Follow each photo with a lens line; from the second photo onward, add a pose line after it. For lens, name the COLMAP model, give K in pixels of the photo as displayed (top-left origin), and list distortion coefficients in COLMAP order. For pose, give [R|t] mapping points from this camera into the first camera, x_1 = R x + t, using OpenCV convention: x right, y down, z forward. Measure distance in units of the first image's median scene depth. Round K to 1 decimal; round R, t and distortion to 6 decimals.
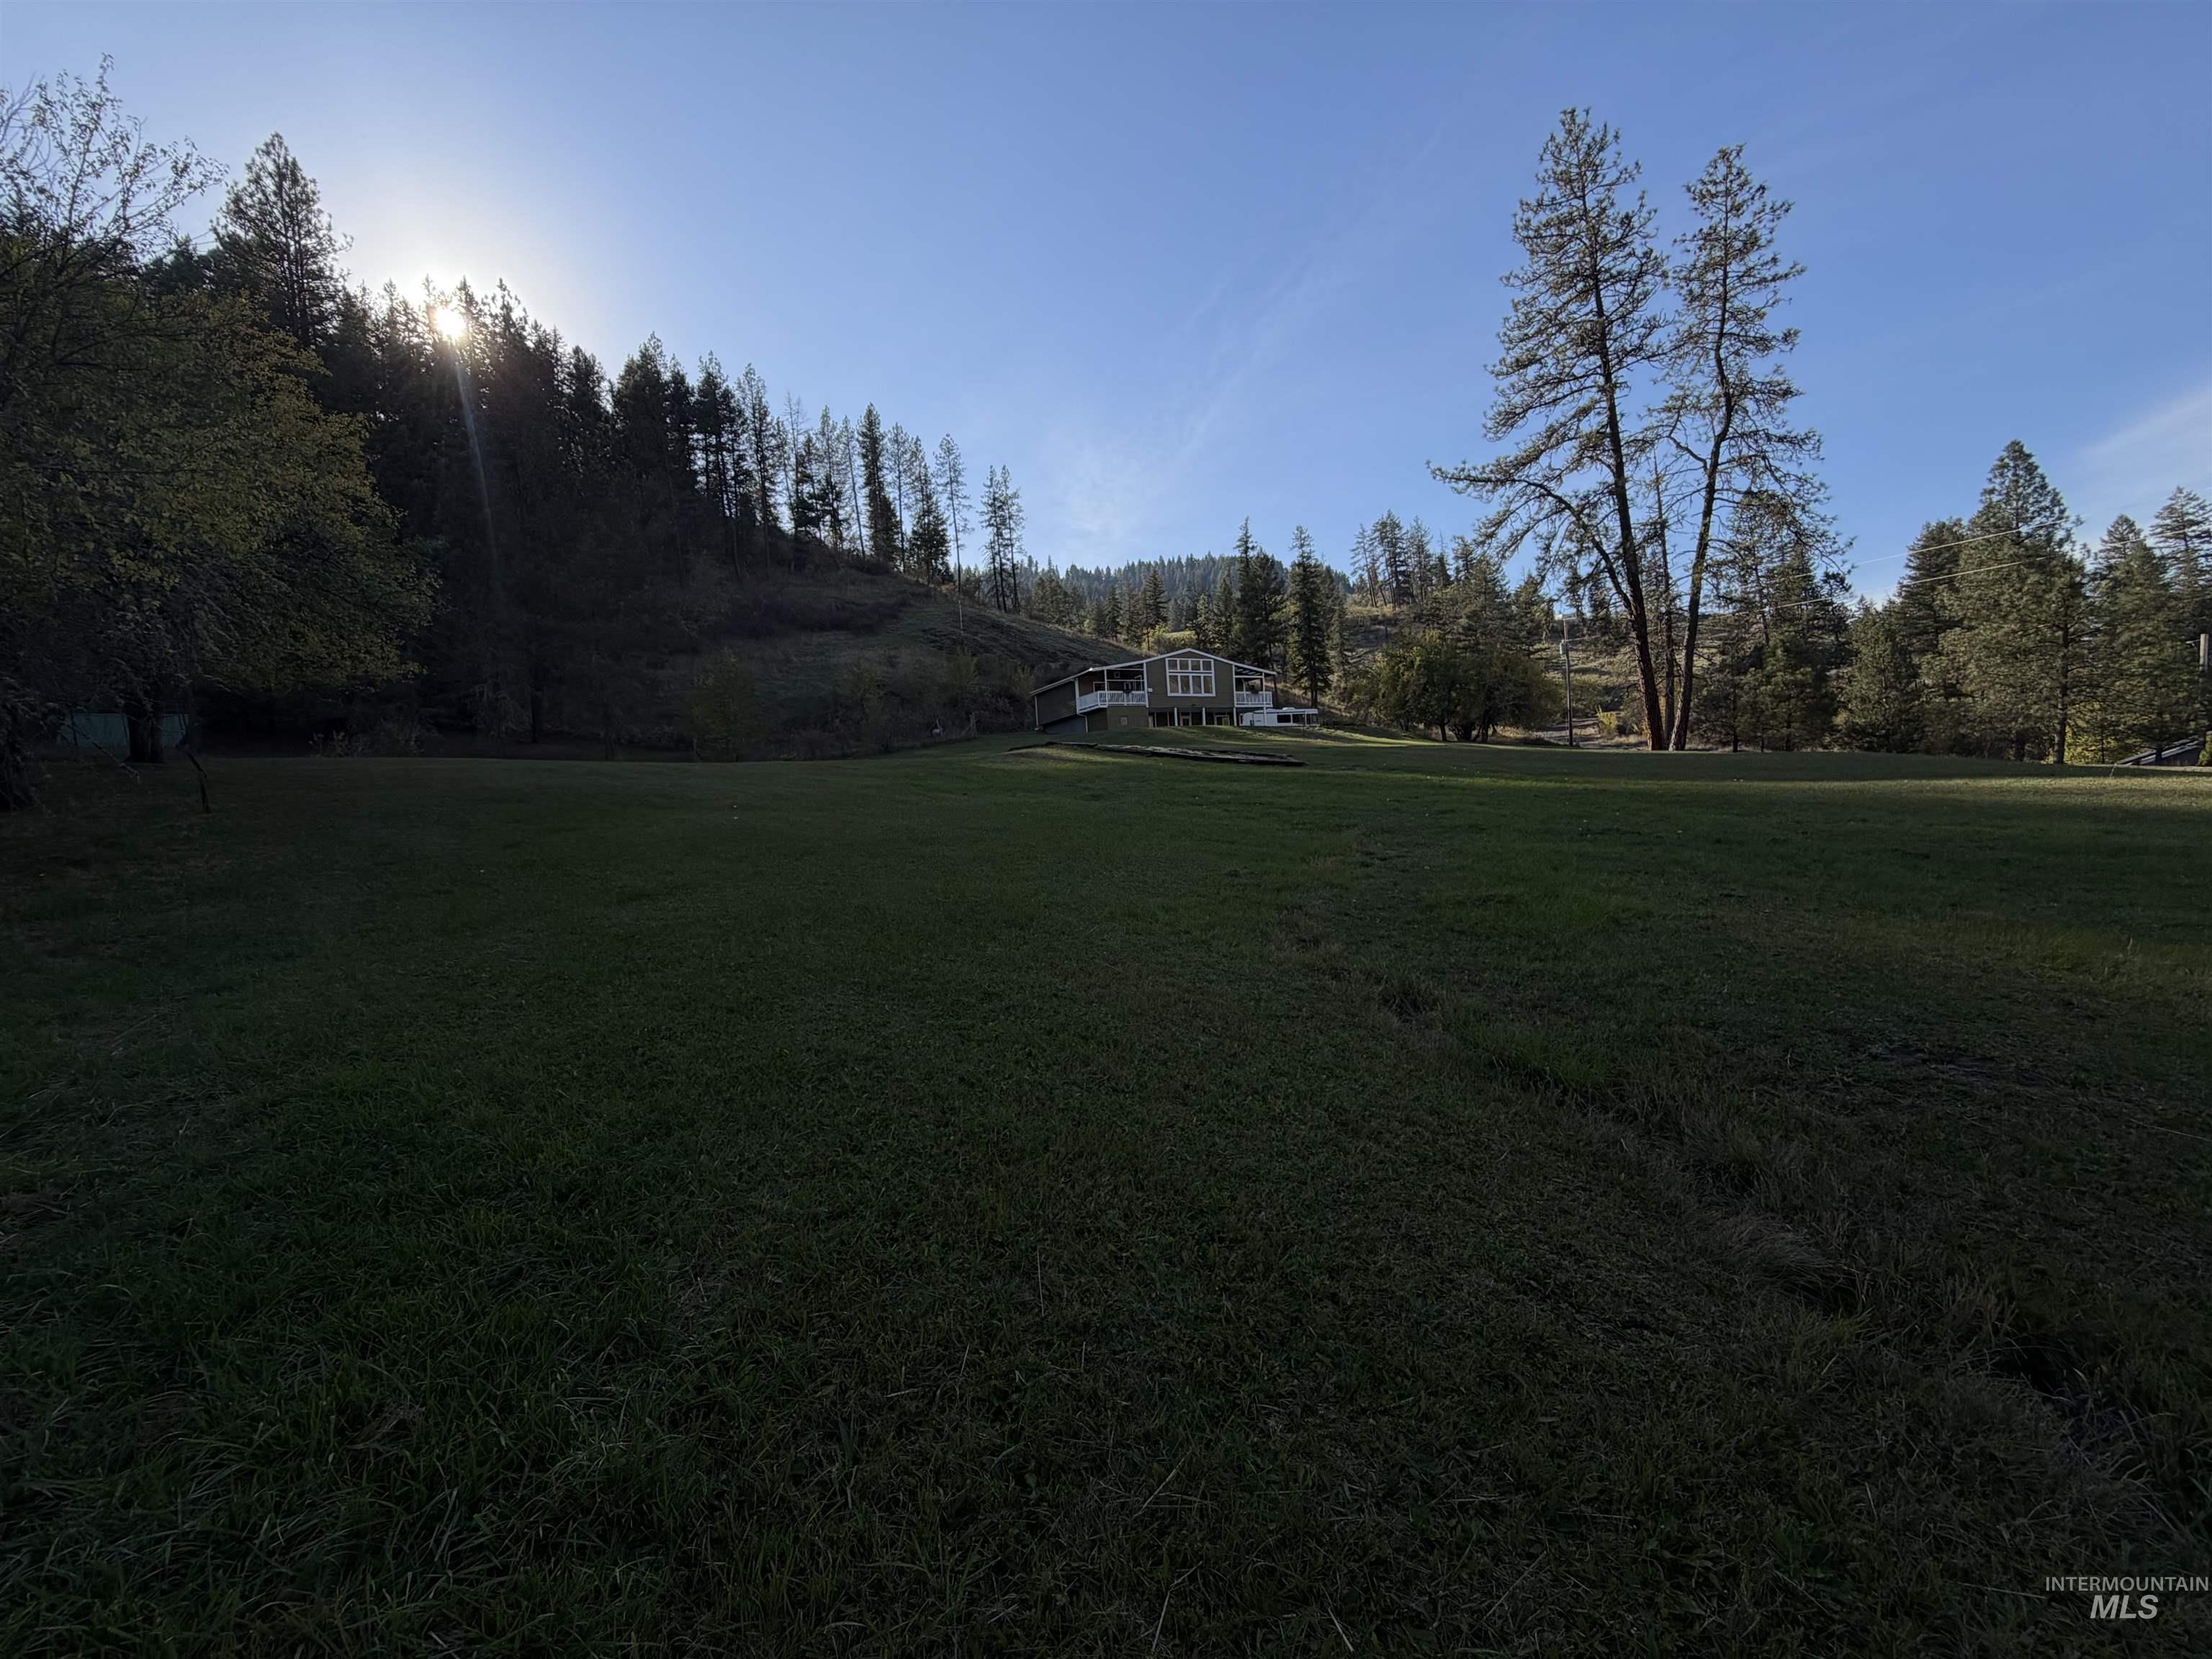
lens RADIAL K [[885.5, 0, 1106.0], [0, 885.5, 829.5], [0, 0, 1]] dist [0.000325, 0.000470]
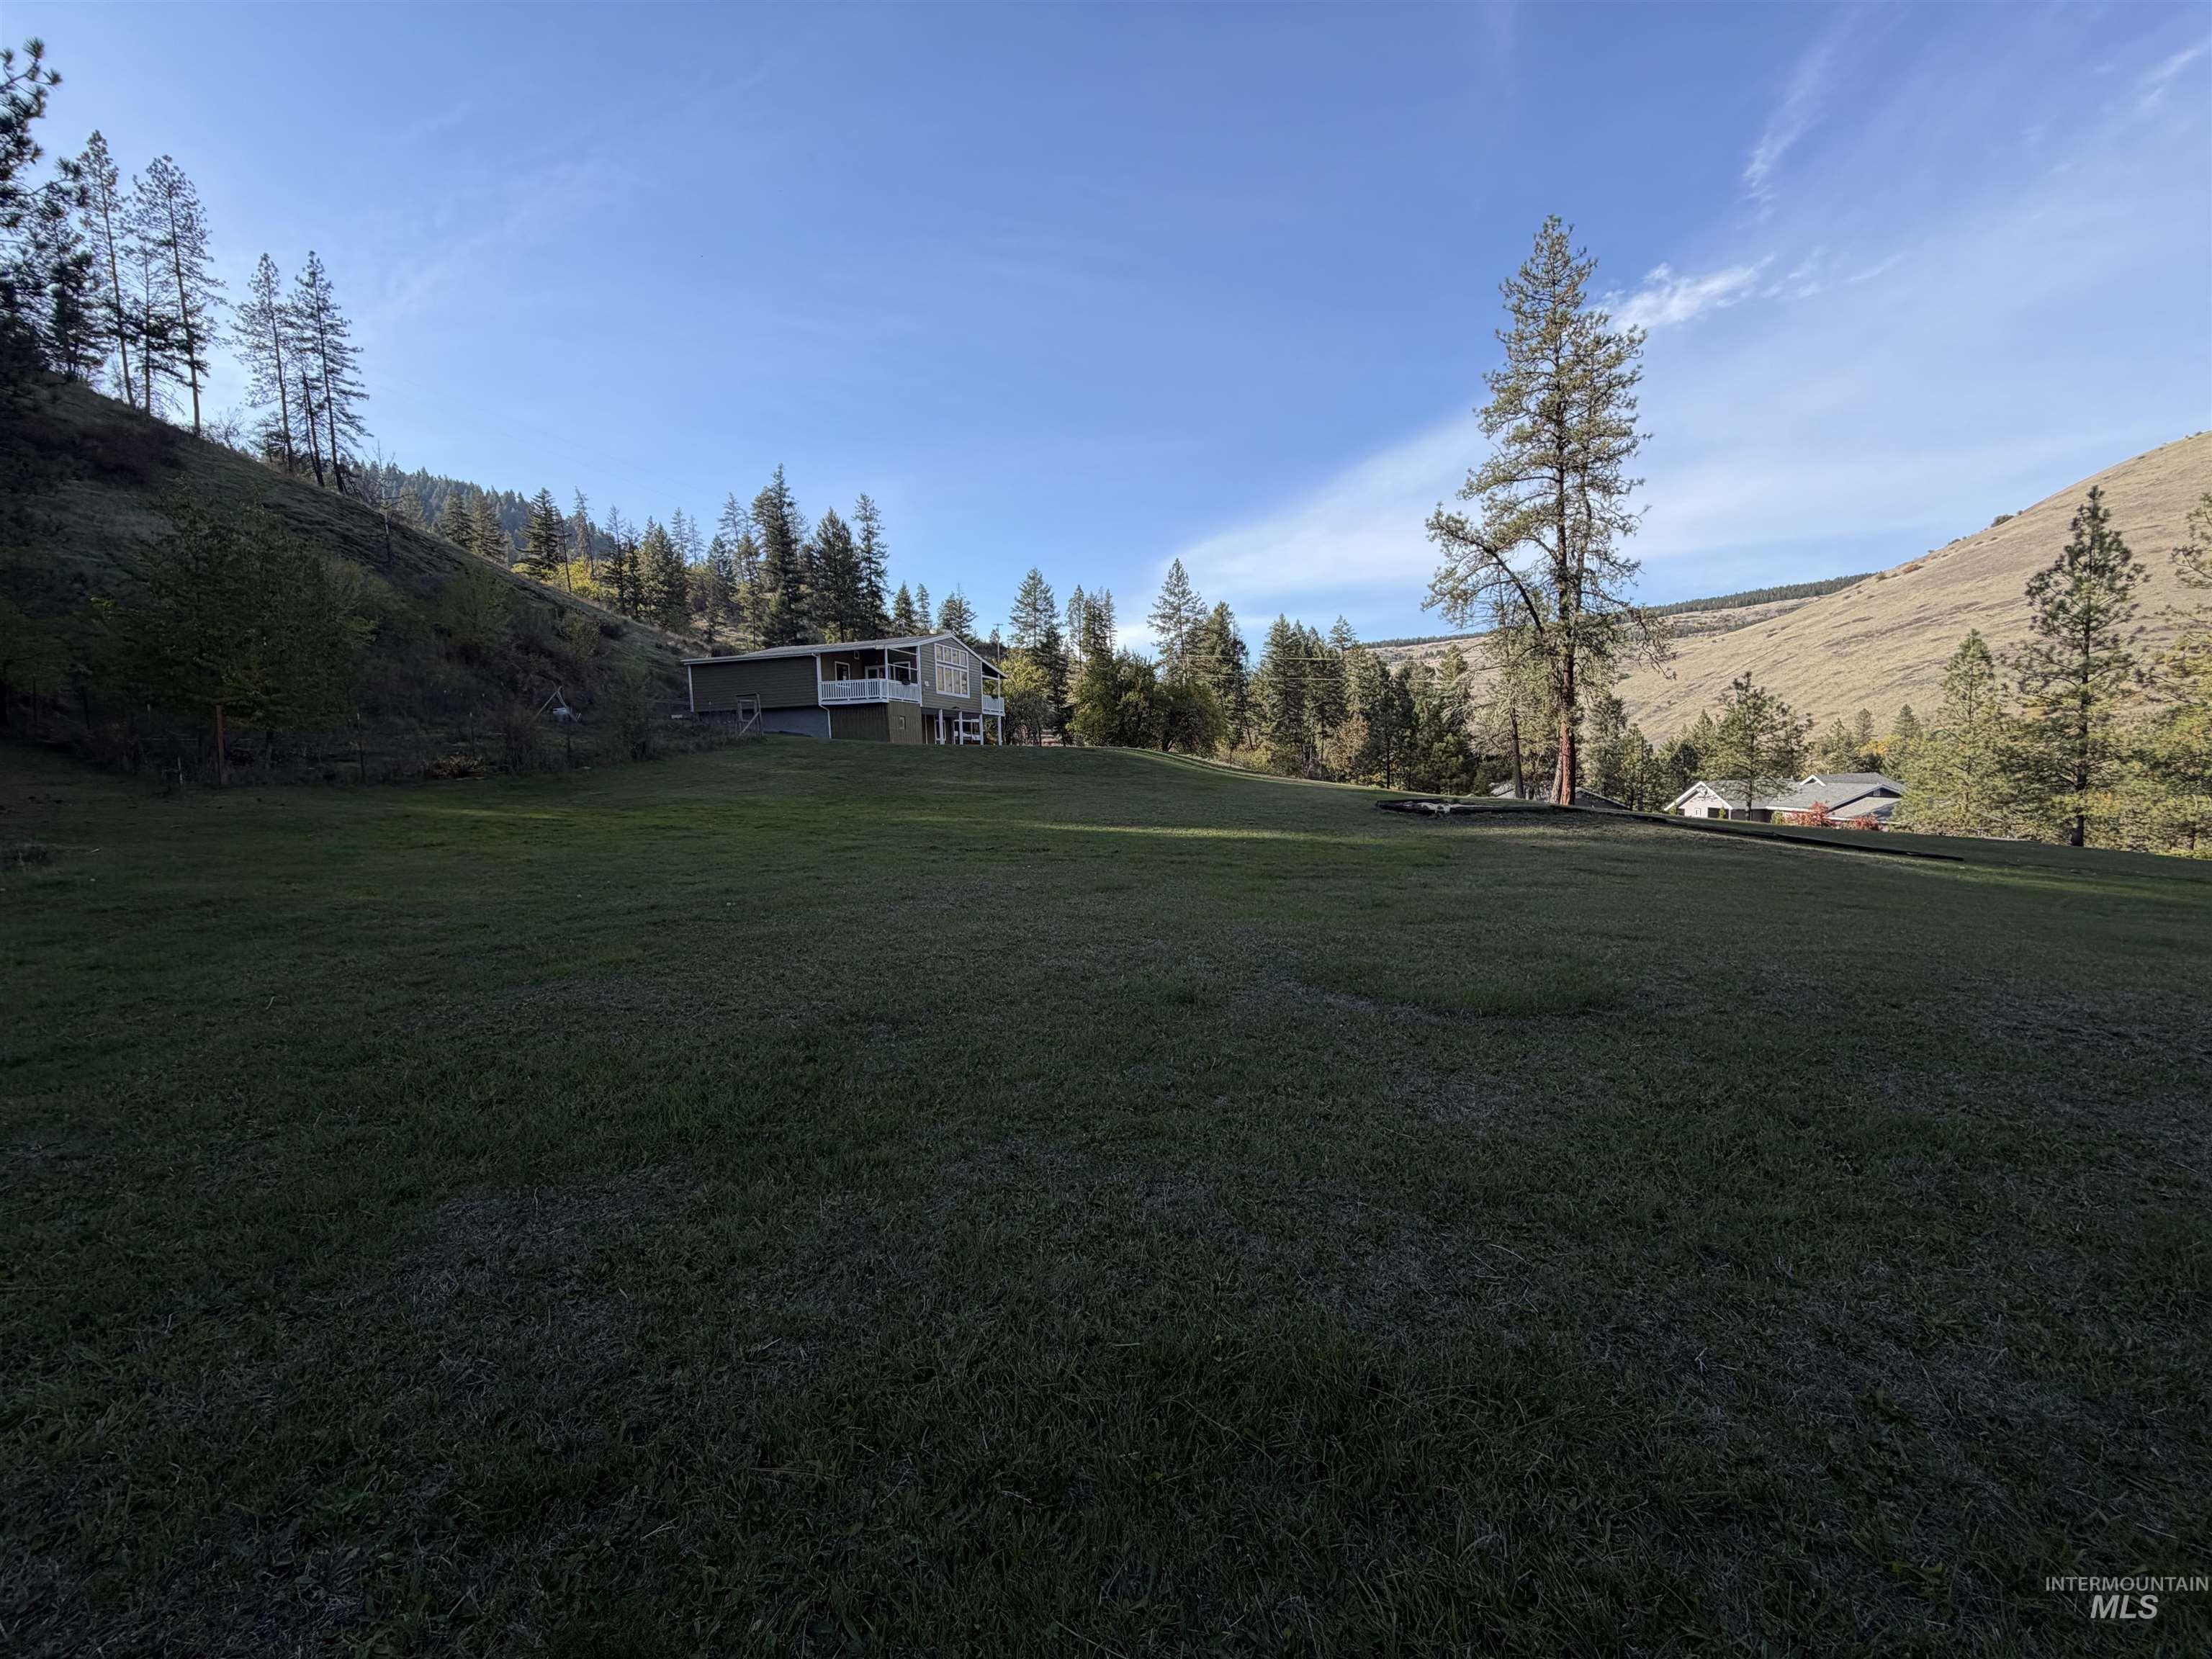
lens RADIAL K [[885.5, 0, 1106.0], [0, 885.5, 829.5], [0, 0, 1]] dist [0.000325, 0.000470]
pose [[0.690556, -0.012905, 0.723163, -0.369440], [0.005517, 0.999906, 0.012576, -0.040969], [-0.723258, -0.004694, 0.690562, 0.355984]]
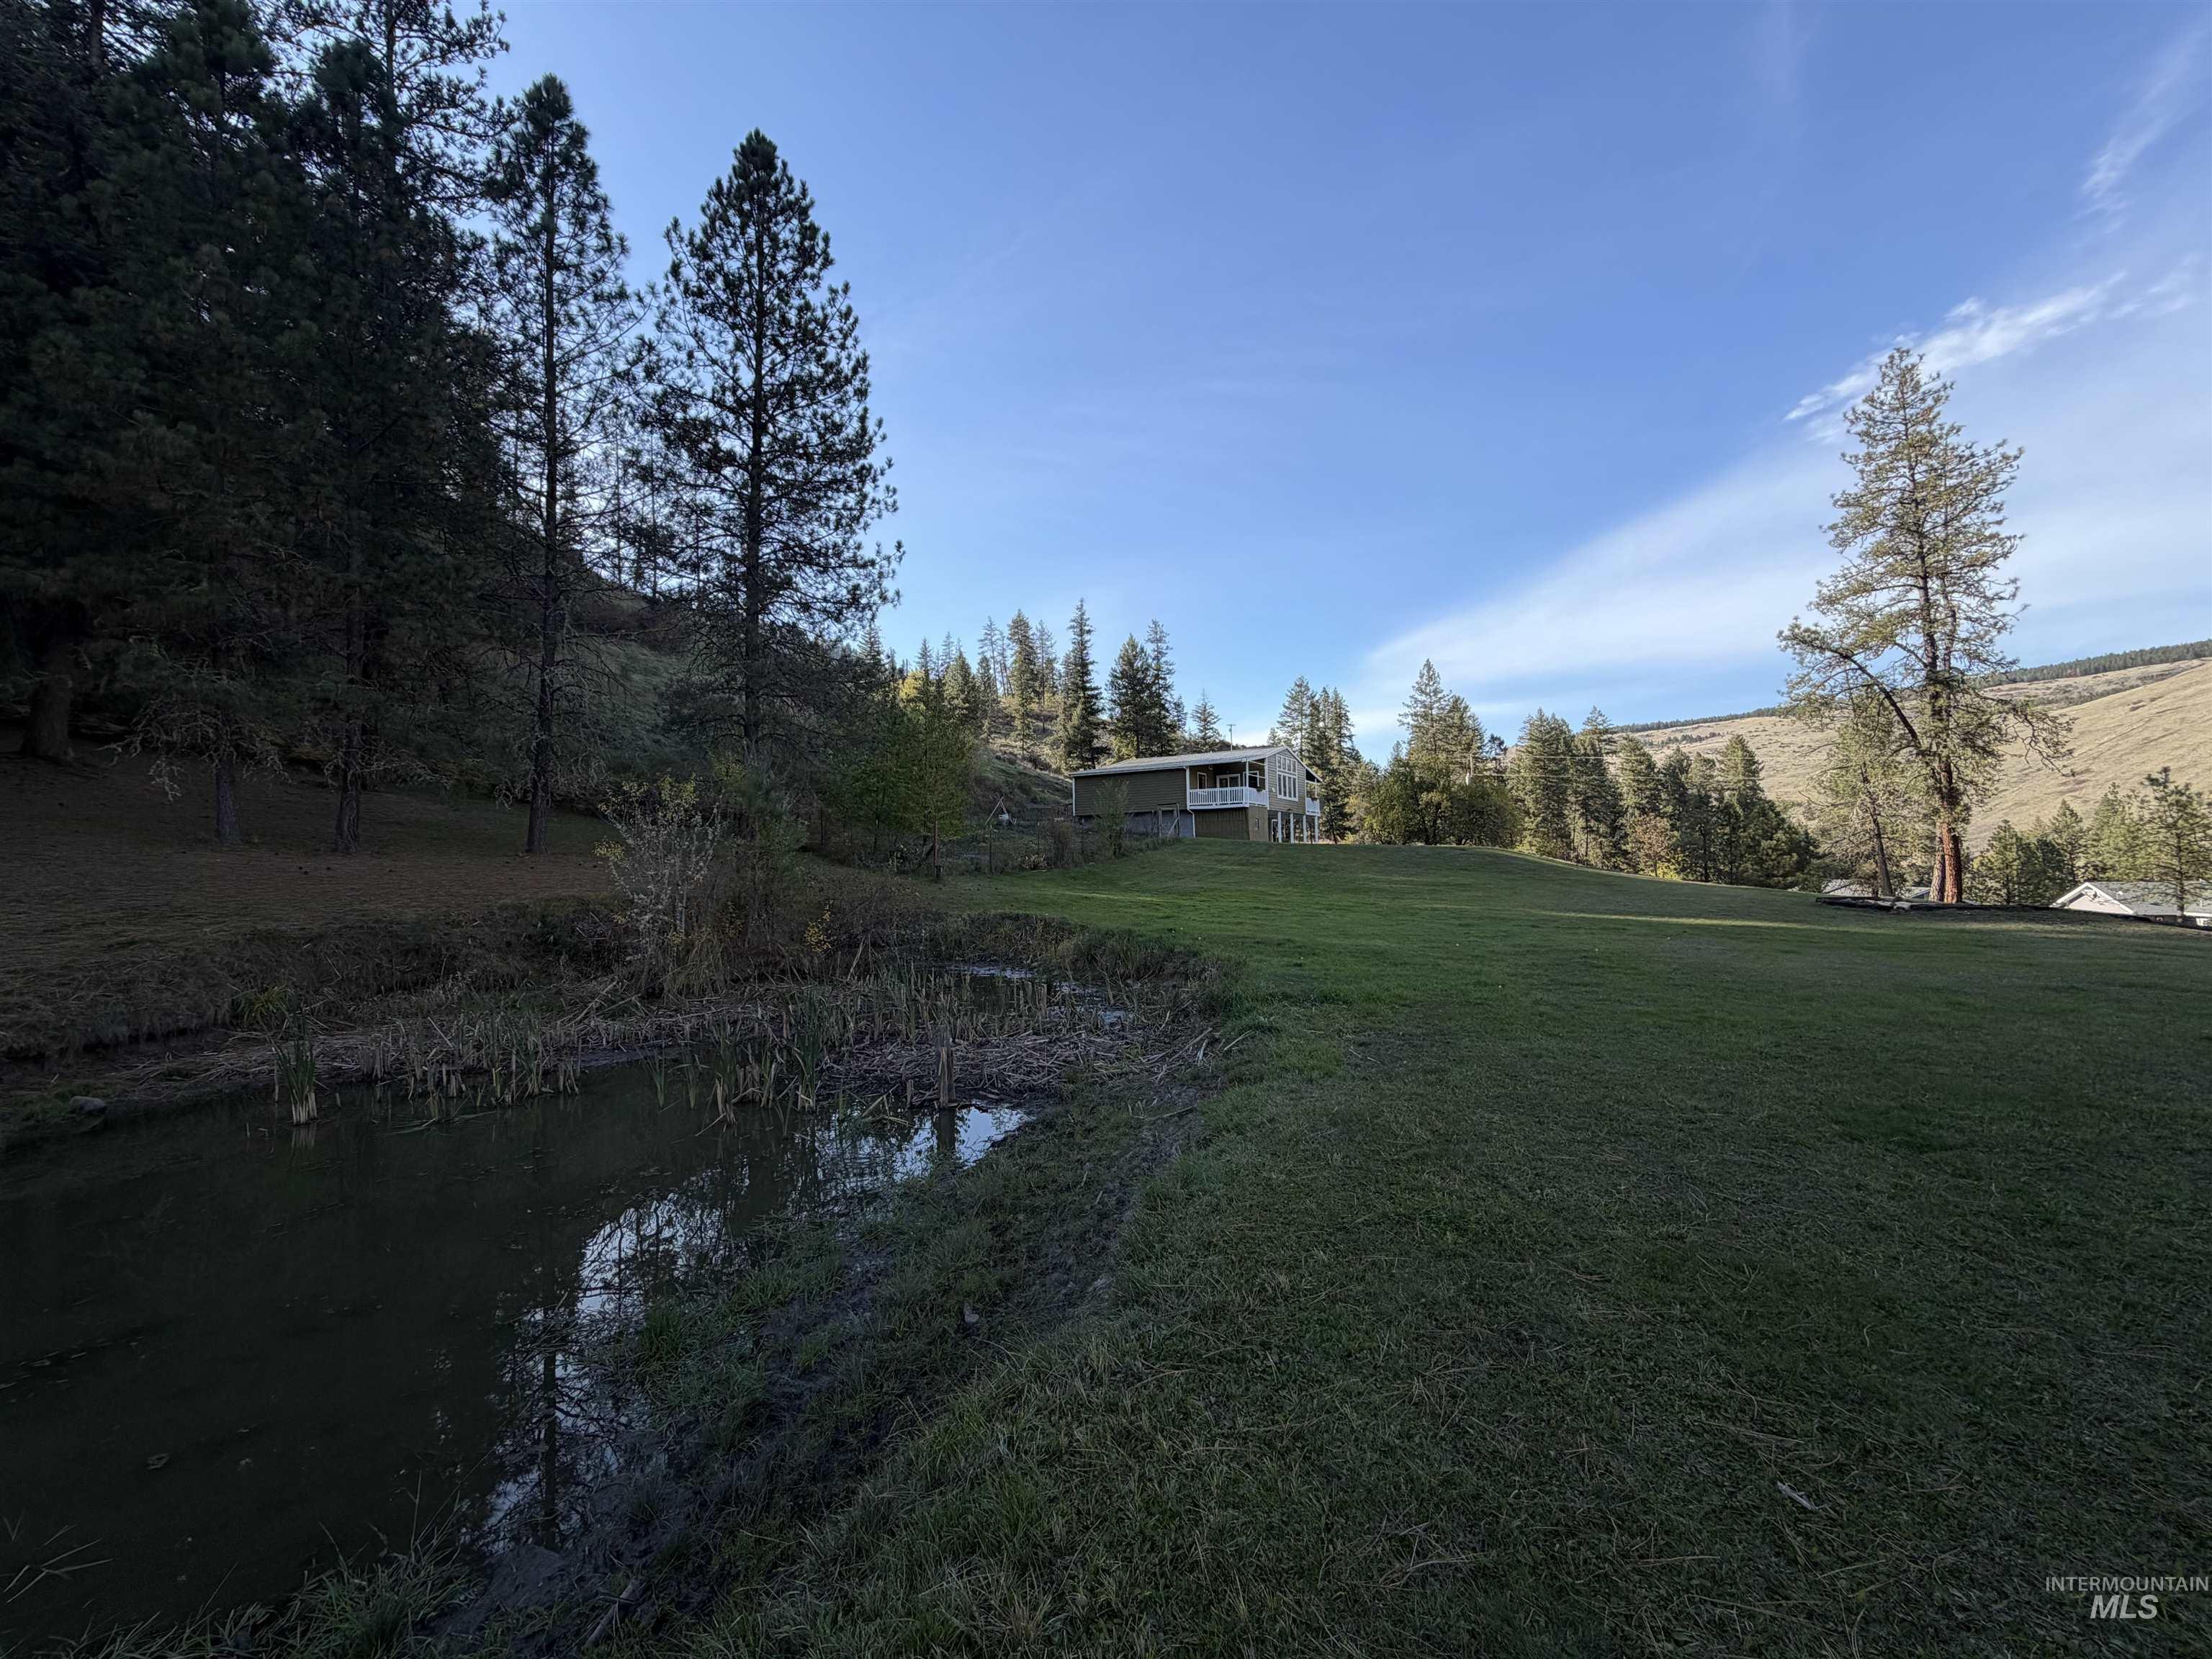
lens RADIAL K [[885.5, 0, 1106.0], [0, 885.5, 829.5], [0, 0, 1]] dist [0.000325, 0.000470]
pose [[0.832121, 0.061150, 0.551212, -0.525072], [-0.012376, 0.995703, -0.091777, -0.037324], [-0.554455, 0.069548, 0.829302, 0.365606]]
